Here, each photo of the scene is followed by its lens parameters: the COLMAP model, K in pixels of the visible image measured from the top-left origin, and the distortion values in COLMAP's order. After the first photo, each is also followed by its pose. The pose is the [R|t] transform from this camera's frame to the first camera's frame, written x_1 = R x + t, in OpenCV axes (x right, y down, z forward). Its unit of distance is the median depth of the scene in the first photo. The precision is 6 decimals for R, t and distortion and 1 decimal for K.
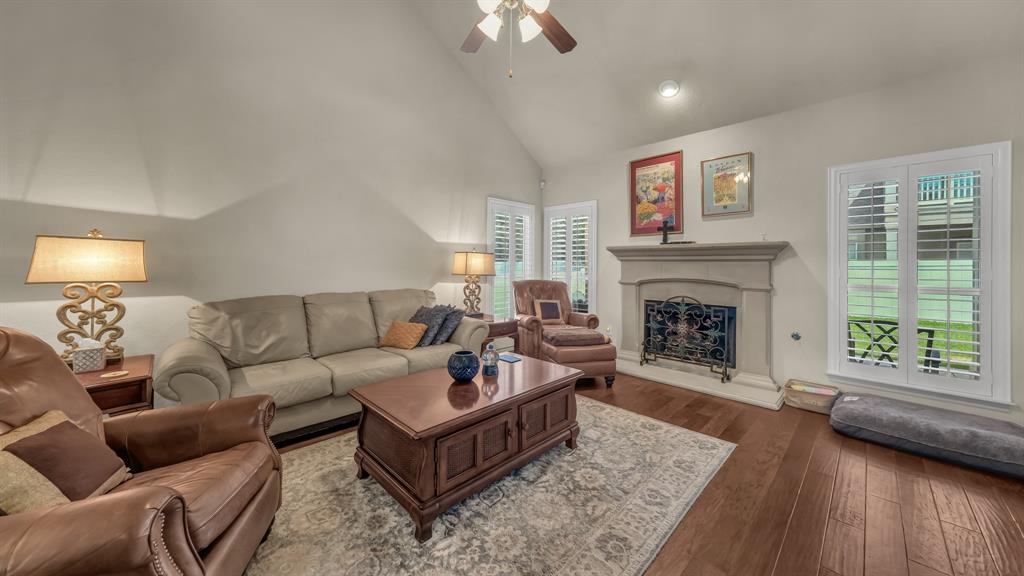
lens RADIAL K [[354.6, 0, 525.8], [0, 354.6, 263.3], [0, 0, 1]] dist [0.002308, 0.000392]
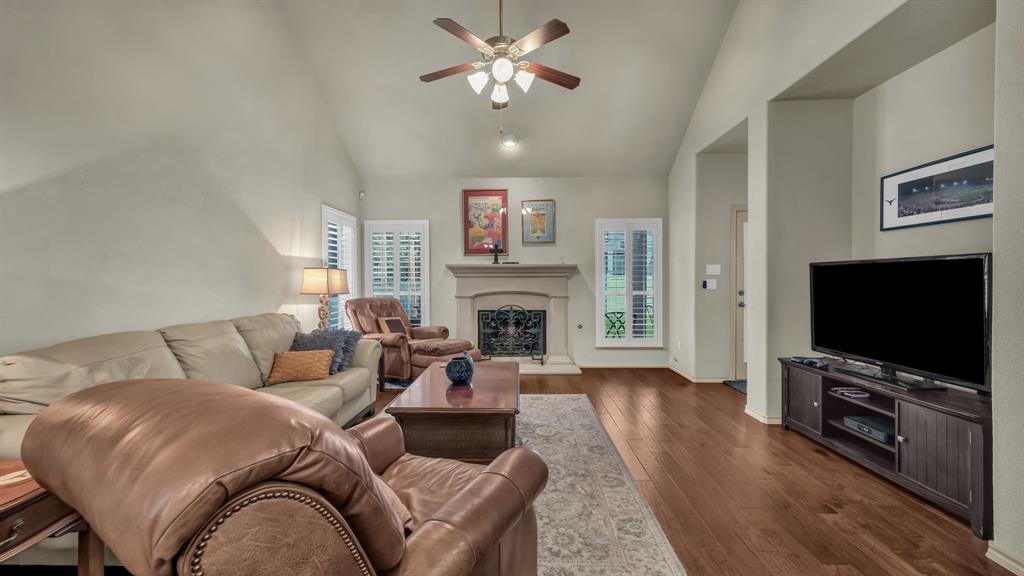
lens RADIAL K [[392.0, 0, 512.5], [0, 392.0, 284.6], [0, 0, 1]] dist [0.019875, 0.000073]
pose [[0.727400, -0.017557, 0.685989, -0.516324], [0.006246, 0.999801, 0.018965, -0.007014], [-0.686185, -0.009511, 0.727365, -0.025336]]
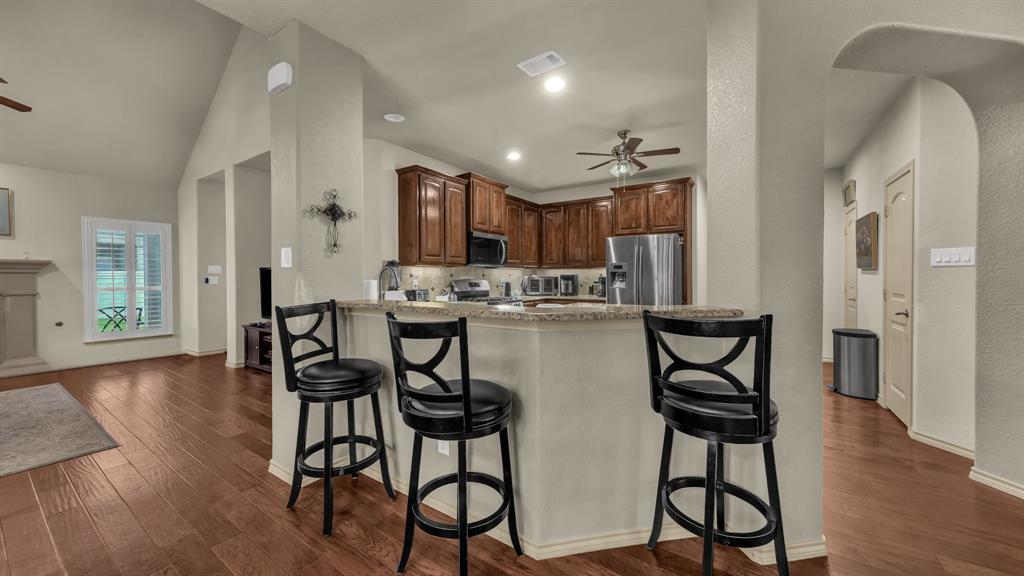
lens RADIAL K [[364.0, 0, 525.9], [0, 364.0, 279.8], [0, 0, 1]] dist [0.002618, -0.000264]
pose [[-0.209190, -0.018355, 0.977703, -0.962951], [-0.006559, 0.999828, 0.017367, -0.016975], [-0.977853, -0.002780, -0.209274, -0.499830]]
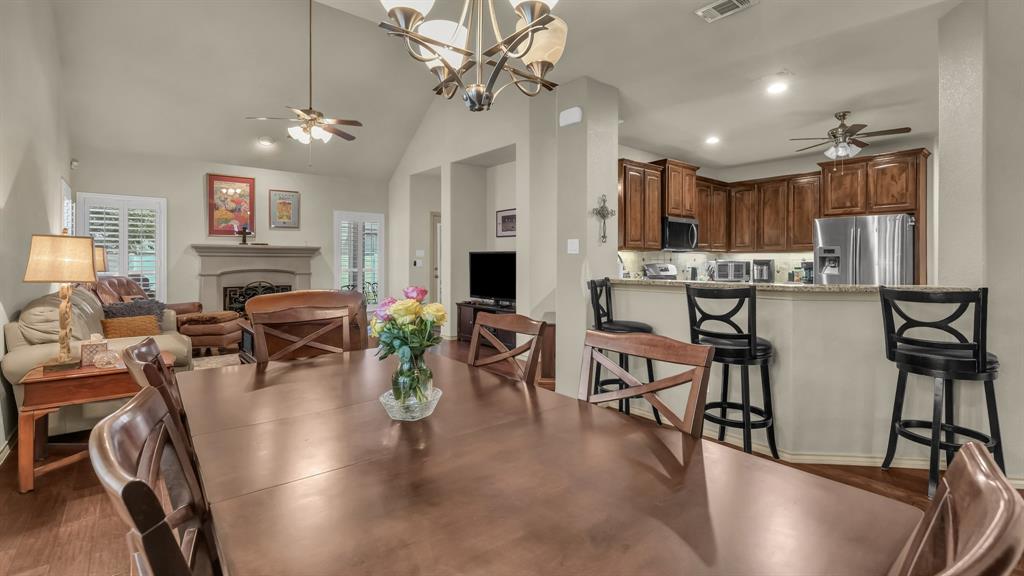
lens RADIAL K [[468.8, 0, 523.2], [0, 468.8, 263.0], [0, 0, 1]] dist [-0.002857, 0.001820]
pose [[0.076774, -0.014003, 0.996950, -1.366559], [-0.008042, 0.999860, 0.014663, -0.017820], [-0.997016, -0.009143, 0.076651, -0.211264]]
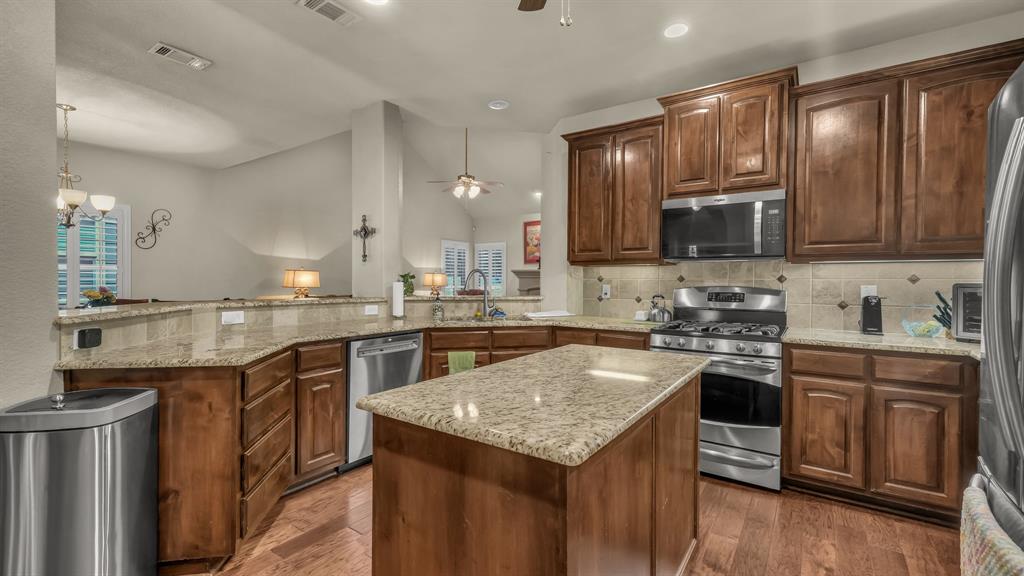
lens RADIAL K [[445.4, 0, 517.8], [0, 445.4, 285.0], [0, 0, 1]] dist [0.003080, 0.001612]
pose [[0.983421, -0.004327, 0.181285, -0.160628], [0.001053, 0.999835, 0.018149, -0.013401], [-0.181334, -0.017657, 0.983263, -1.358919]]
